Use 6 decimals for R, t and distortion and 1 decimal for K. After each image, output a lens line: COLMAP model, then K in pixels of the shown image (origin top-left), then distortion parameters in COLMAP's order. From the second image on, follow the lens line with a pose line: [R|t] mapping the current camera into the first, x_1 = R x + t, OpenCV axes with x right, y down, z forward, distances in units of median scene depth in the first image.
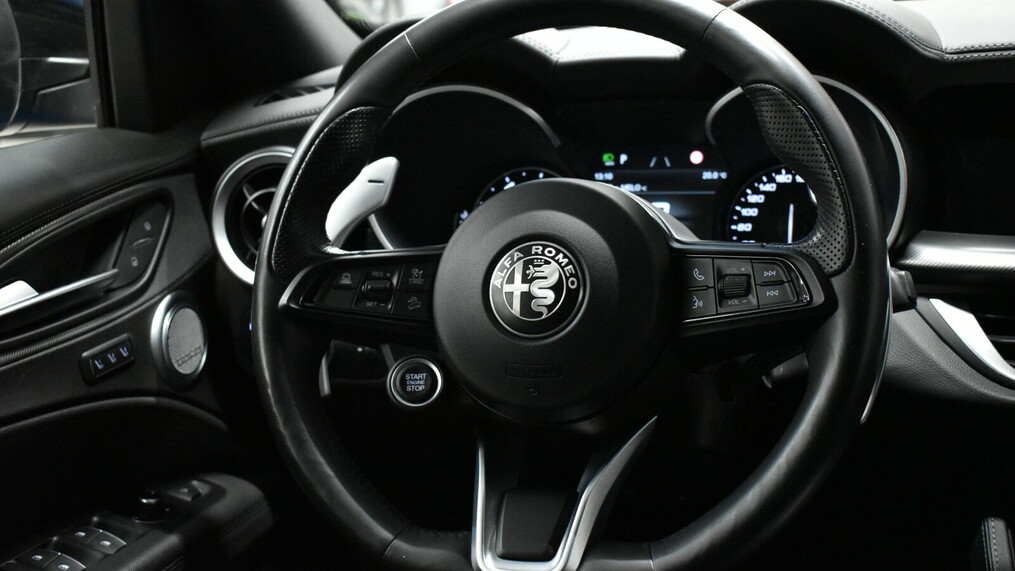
lens RADIAL K [[1206.1, 0, 507.5], [0, 1206.1, 285.5], [0, 0, 1]] dist [0.008930, 0.001352]
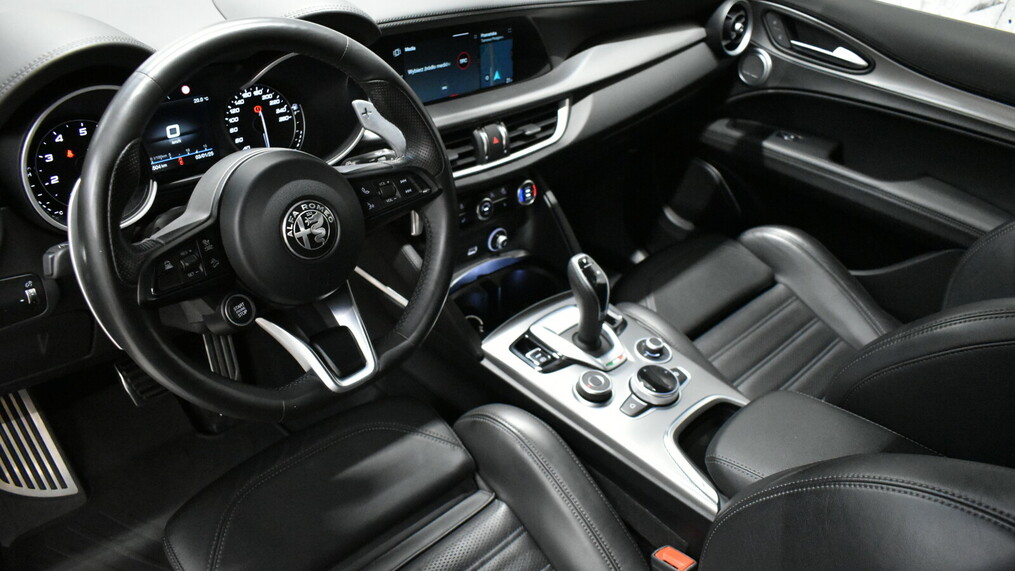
lens RADIAL K [[796.1, 0, 507.5], [0, 796.1, 285.5], [0, 0, 1]] dist [-0.068649, 0.000788]
pose [[0.424699, -0.414501, 0.804872, -0.733813], [0.081575, 0.902937, 0.421960, -0.347876], [-0.901652, -0.113548, 0.417290, 0.268426]]
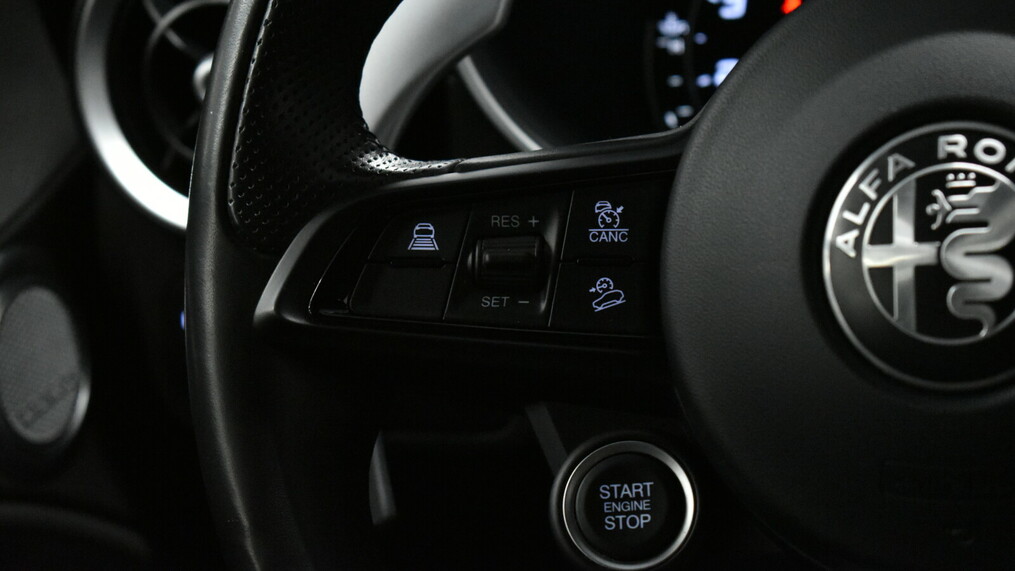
lens RADIAL K [[2278.7, 0, 507.5], [0, 2278.7, 285.5], [0, 0, 1]] dist [0.013130, -0.127286]
pose [[0.996039, -0.055155, -0.069744, -0.059599], [0.060467, 0.995234, 0.076507, -0.045714], [0.065192, -0.080421, 0.994627, 0.290193]]
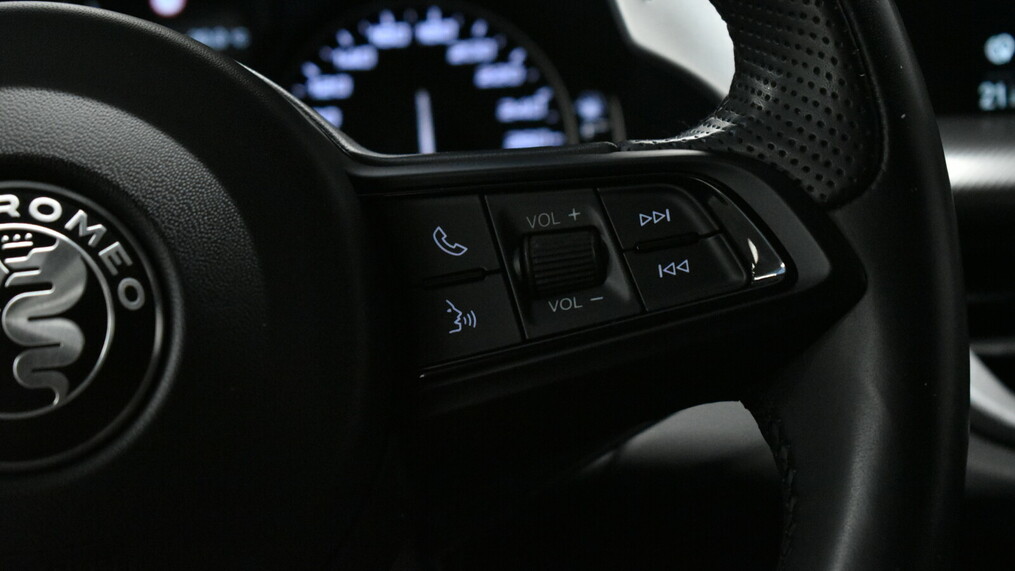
lens RADIAL K [[2278.7, 0, 507.5], [0, 2278.7, 285.5], [0, 0, 1]] dist [0.013130, -0.127286]
pose [[0.882615, -0.085576, 0.462243, -0.138014], [0.100927, 0.994857, -0.008532, 0.011163], [-0.459135, 0.054184, 0.886712, 0.356626]]
